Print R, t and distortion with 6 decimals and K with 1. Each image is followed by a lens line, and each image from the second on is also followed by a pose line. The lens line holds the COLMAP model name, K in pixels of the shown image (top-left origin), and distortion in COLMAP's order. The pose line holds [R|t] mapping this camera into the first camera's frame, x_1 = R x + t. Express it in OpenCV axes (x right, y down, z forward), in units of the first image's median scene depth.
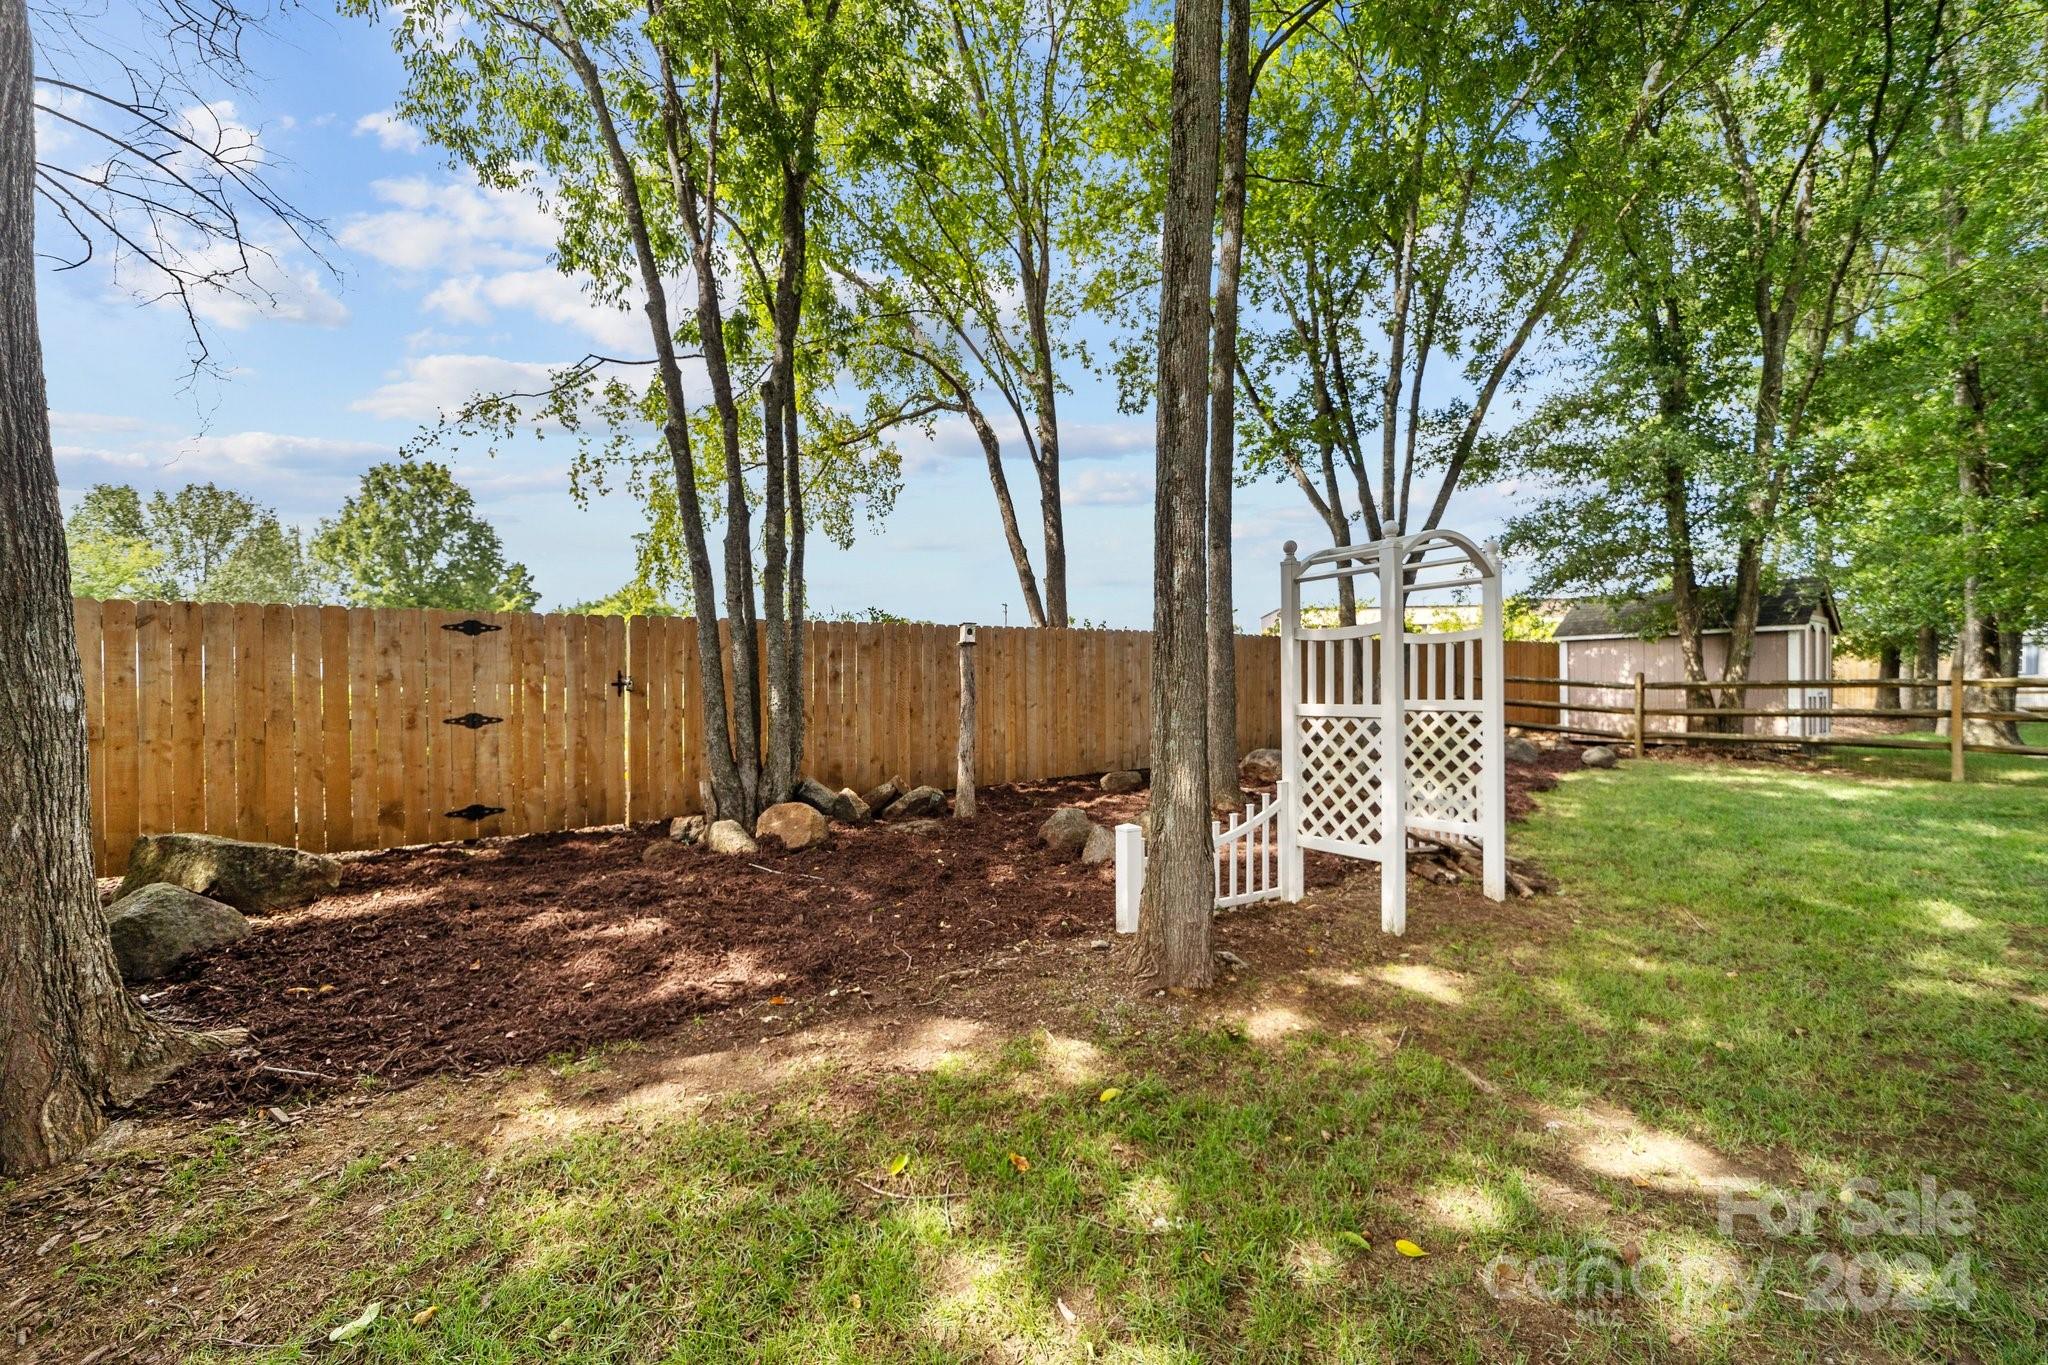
lens RADIAL K [[784.2, 0, 1030.8], [0, 784.2, 684.3], [0, 0, 1]] dist [-0.024172, 0.010888]
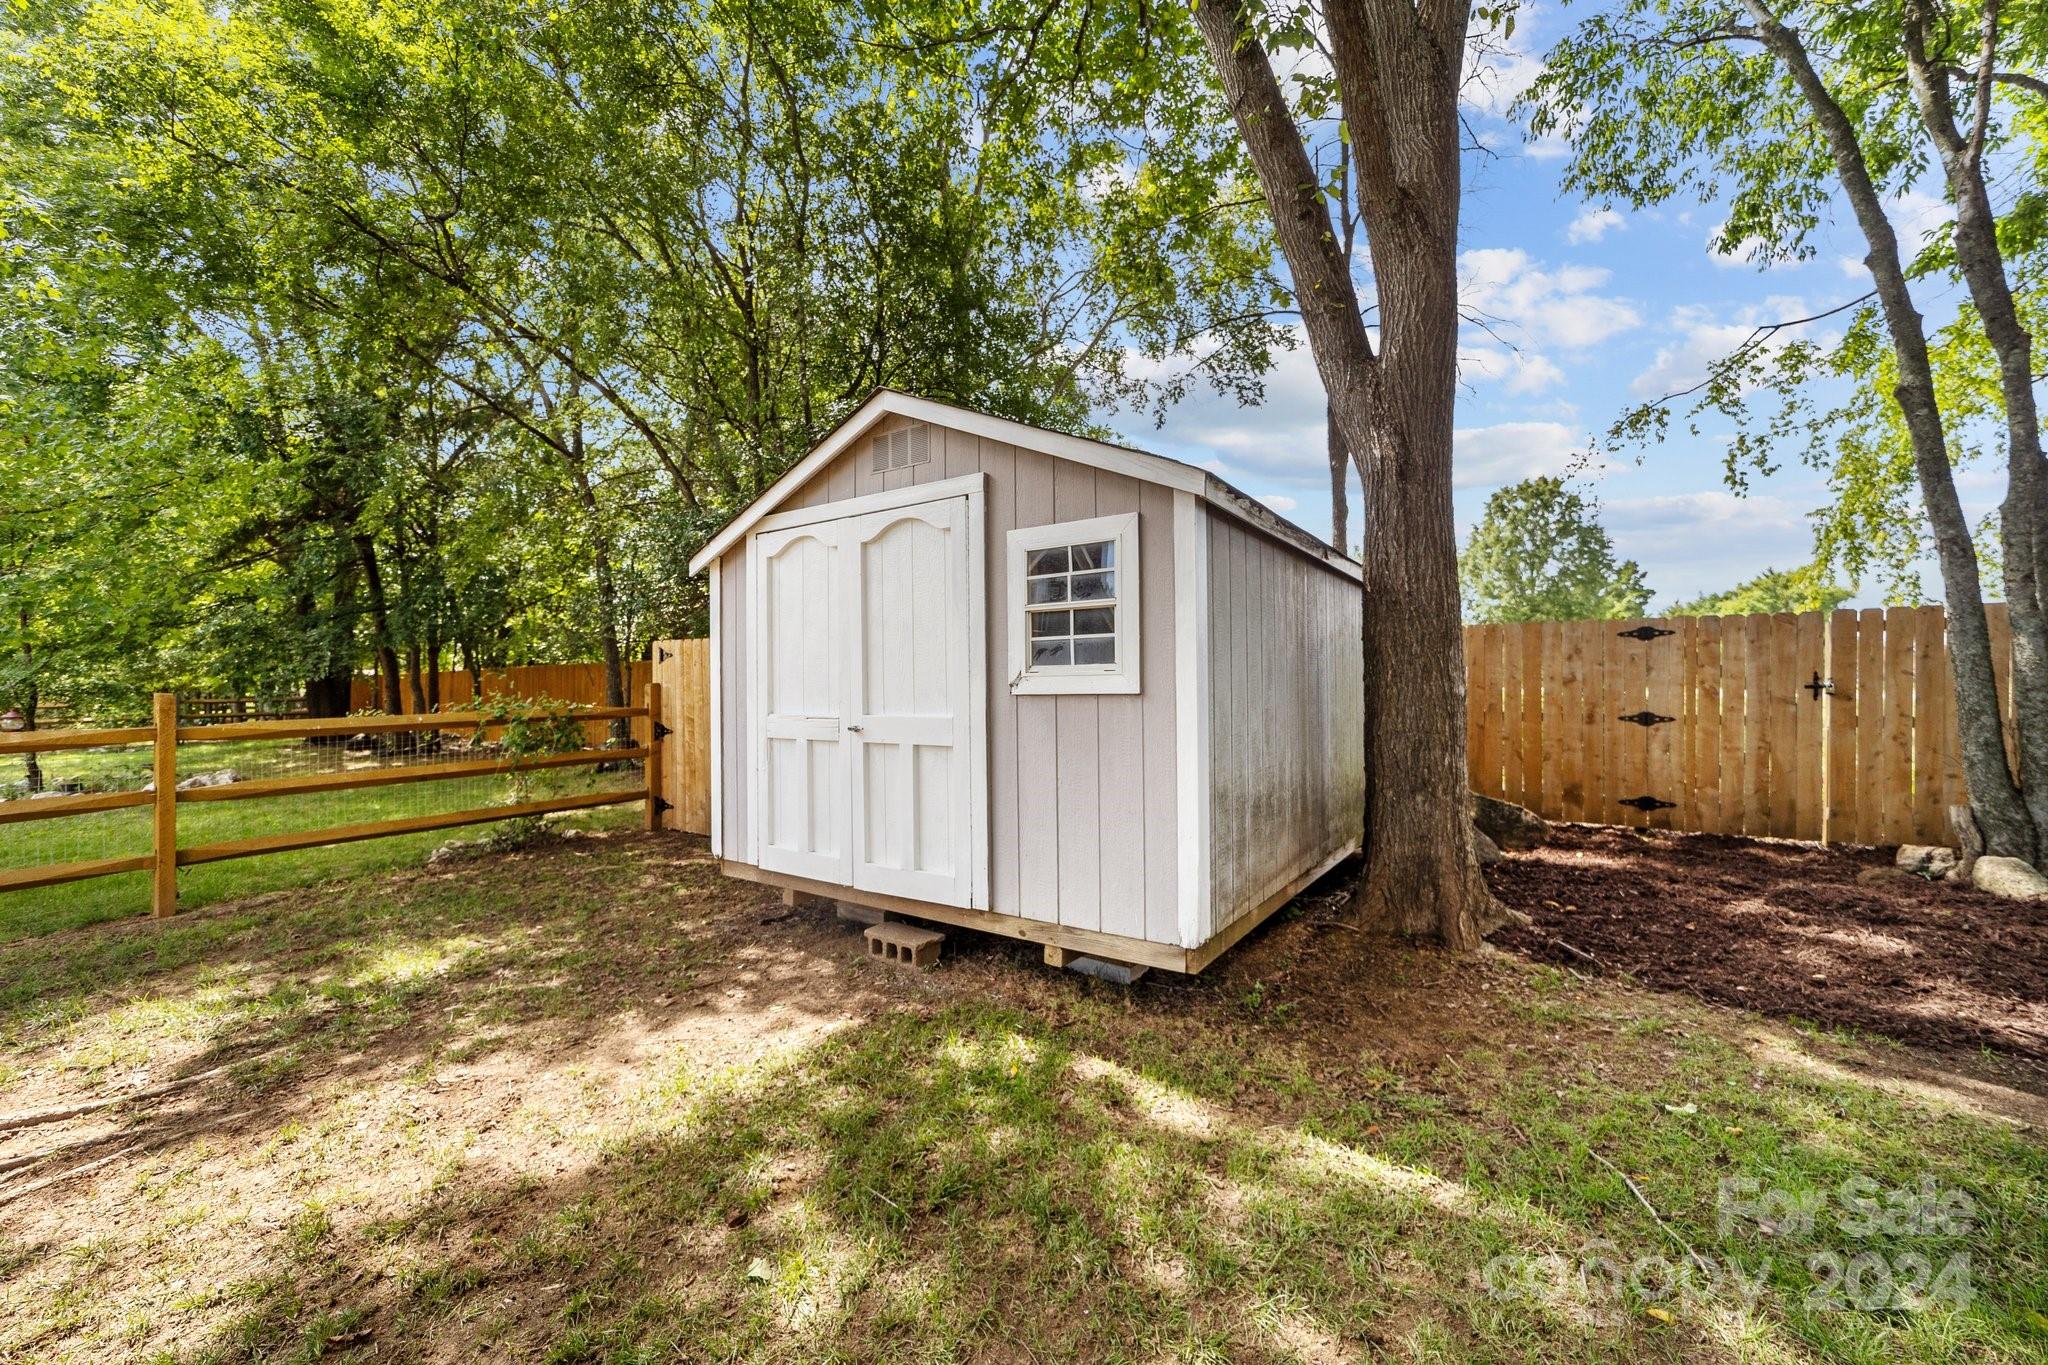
lens RADIAL K [[784.2, 0, 1030.8], [0, 784.2, 684.3], [0, 0, 1]] dist [-0.024172, 0.010888]
pose [[0.323676, 0.006790, -0.946144, 0.032876], [-0.011265, 0.999931, 0.003322, 0.004530], [0.946101, 0.009583, 0.323730, -0.175186]]
